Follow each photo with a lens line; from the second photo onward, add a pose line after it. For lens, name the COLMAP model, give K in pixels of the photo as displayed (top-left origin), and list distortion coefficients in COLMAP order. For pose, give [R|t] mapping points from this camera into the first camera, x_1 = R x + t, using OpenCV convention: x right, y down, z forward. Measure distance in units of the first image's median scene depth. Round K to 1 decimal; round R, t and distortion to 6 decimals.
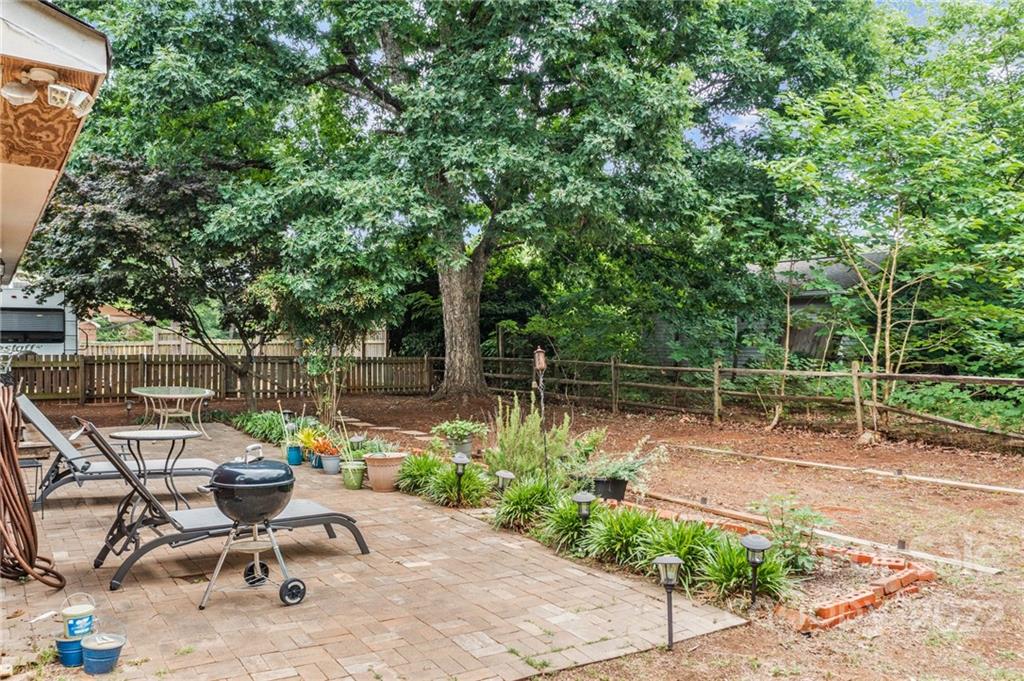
lens RADIAL K [[827.2, 0, 512.0], [0, 827.2, 340.5], [0, 0, 1]] dist [-0.000008, 0.000635]
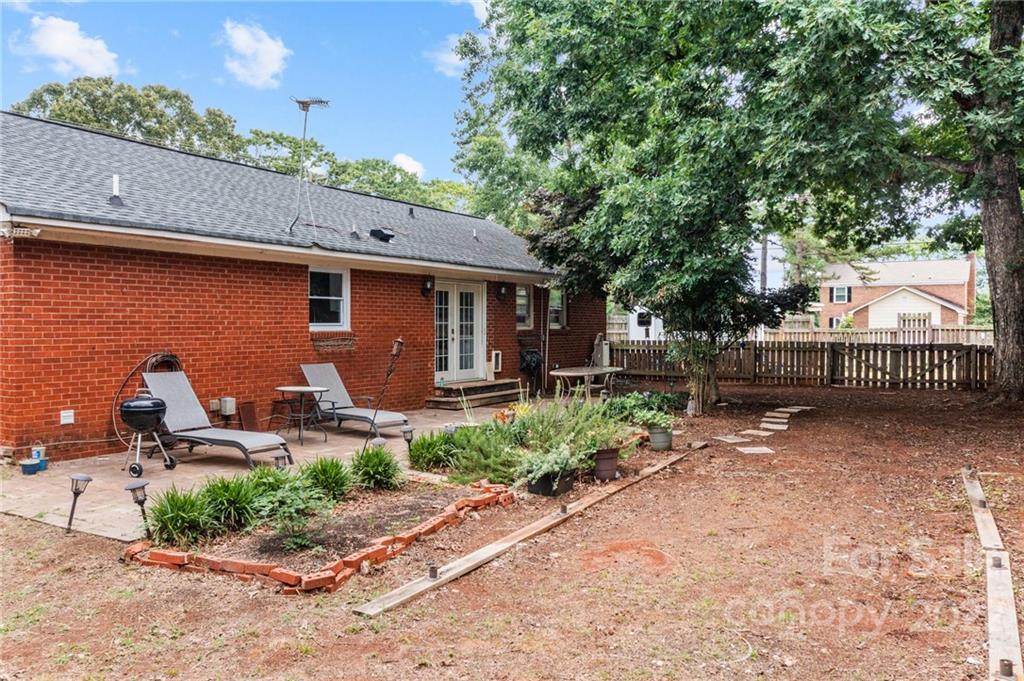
lens RADIAL K [[827.2, 0, 512.0], [0, 827.2, 340.5], [0, 0, 1]] dist [-0.000008, 0.000635]
pose [[0.466280, 0.006663, -0.884612, 0.353085], [0.010053, 0.999867, 0.012830, -0.001359], [0.884580, -0.014876, 0.466151, 0.179996]]
